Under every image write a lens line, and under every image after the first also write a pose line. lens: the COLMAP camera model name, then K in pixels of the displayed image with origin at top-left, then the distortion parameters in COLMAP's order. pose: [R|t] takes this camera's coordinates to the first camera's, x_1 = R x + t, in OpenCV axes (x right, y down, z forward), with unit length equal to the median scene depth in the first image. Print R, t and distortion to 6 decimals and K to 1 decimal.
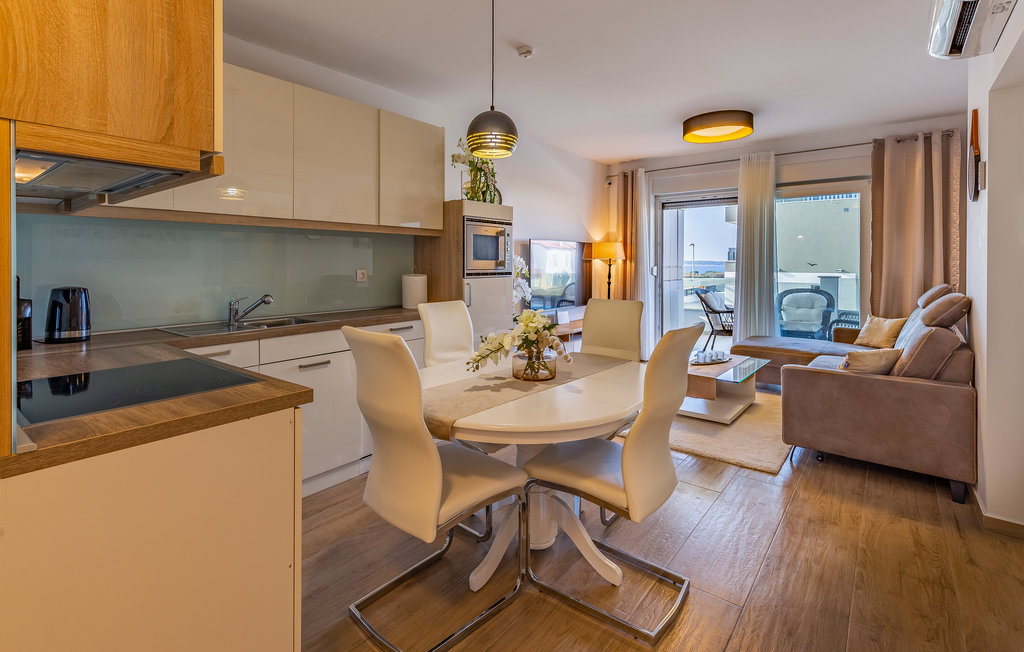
lens RADIAL K [[461.1, 0, 489.7], [0, 461.1, 273.2], [0, 0, 1]] dist [0.005824, 0.000315]
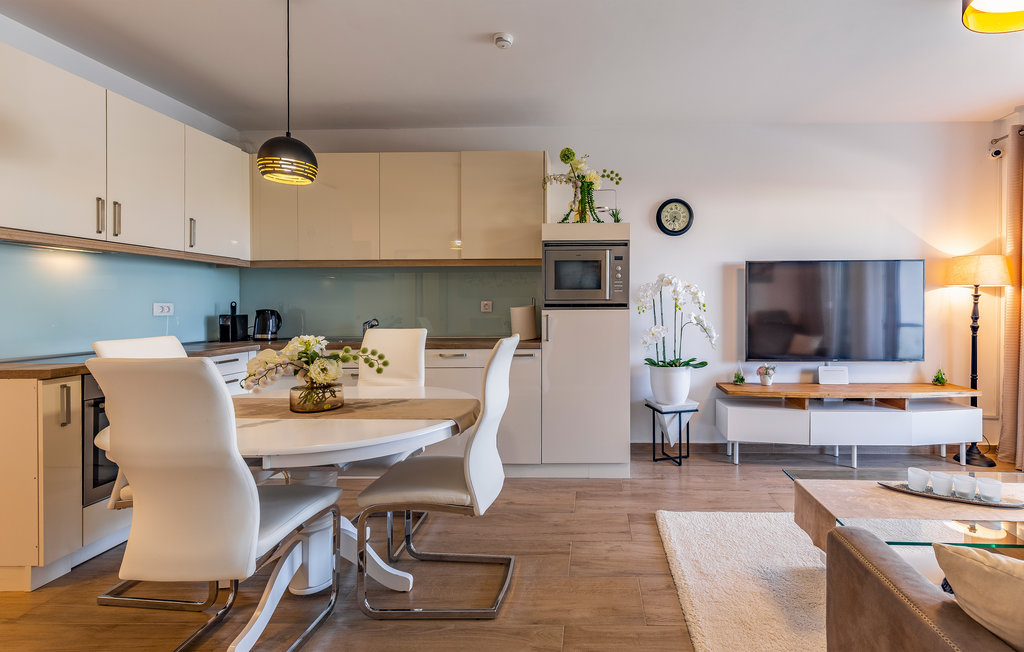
lens RADIAL K [[461.1, 0, 579.4], [0, 461.1, 300.4], [0, 0, 1]] dist [0.005824, 0.000315]
pose [[0.639303, -0.005156, -0.768938, 0.467026], [-0.013336, 0.999753, -0.017792, 0.004932], [0.768840, 0.021630, 0.639076, 0.315768]]
